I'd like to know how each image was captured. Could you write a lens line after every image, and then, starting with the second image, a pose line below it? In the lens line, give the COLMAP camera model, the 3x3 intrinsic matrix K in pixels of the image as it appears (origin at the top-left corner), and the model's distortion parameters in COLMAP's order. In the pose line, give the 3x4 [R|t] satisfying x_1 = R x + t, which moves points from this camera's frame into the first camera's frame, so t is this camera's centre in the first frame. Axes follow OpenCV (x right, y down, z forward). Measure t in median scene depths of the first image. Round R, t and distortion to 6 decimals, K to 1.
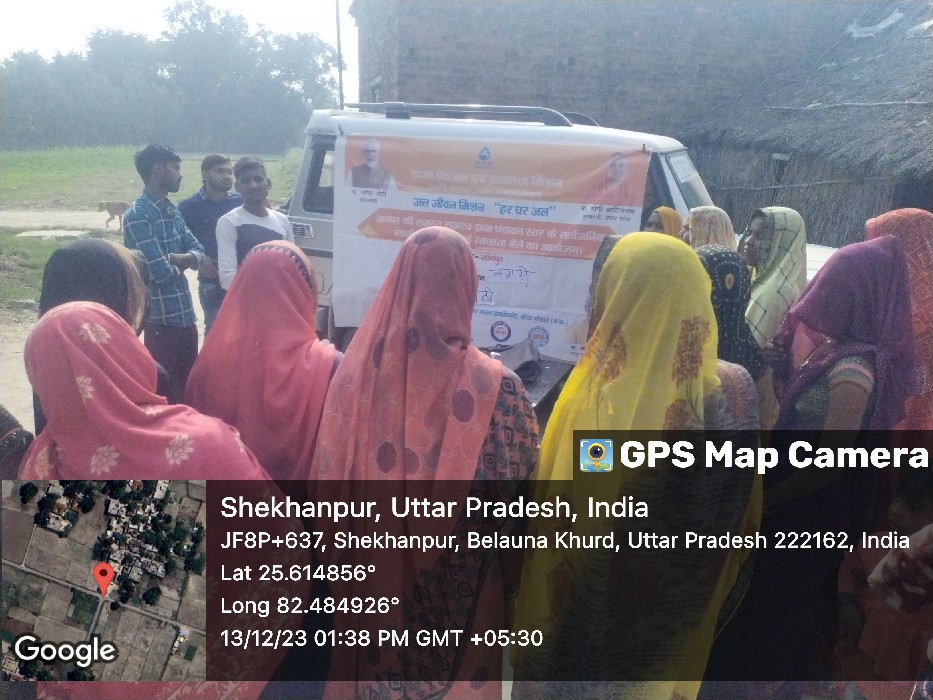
lens RADIAL K [[695.9, 0, 465.6], [0, 695.9, 345.9], [0, 0, 1]] dist [0.054634, -0.087314]
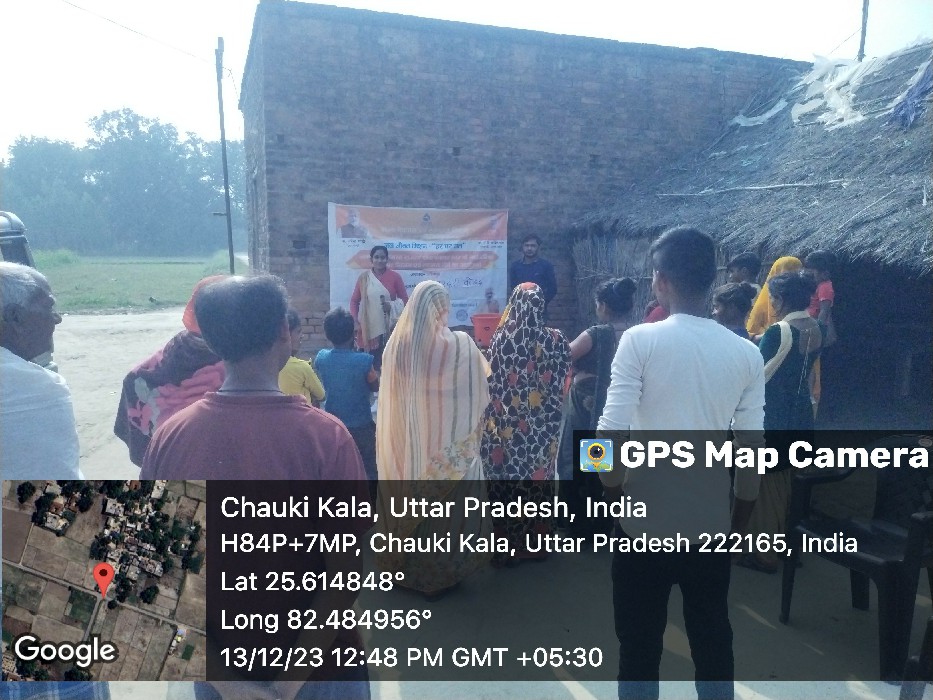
lens RADIAL K [[691.9, 0, 466.5], [0, 691.9, 350.0], [0, 0, 1]] dist [0.051313, -0.072227]
pose [[0.995496, -0.026243, 0.091097, 0.070445], [0.037915, 0.990937, -0.128864, -0.015703], [-0.086890, 0.131738, 0.987469, 0.102695]]
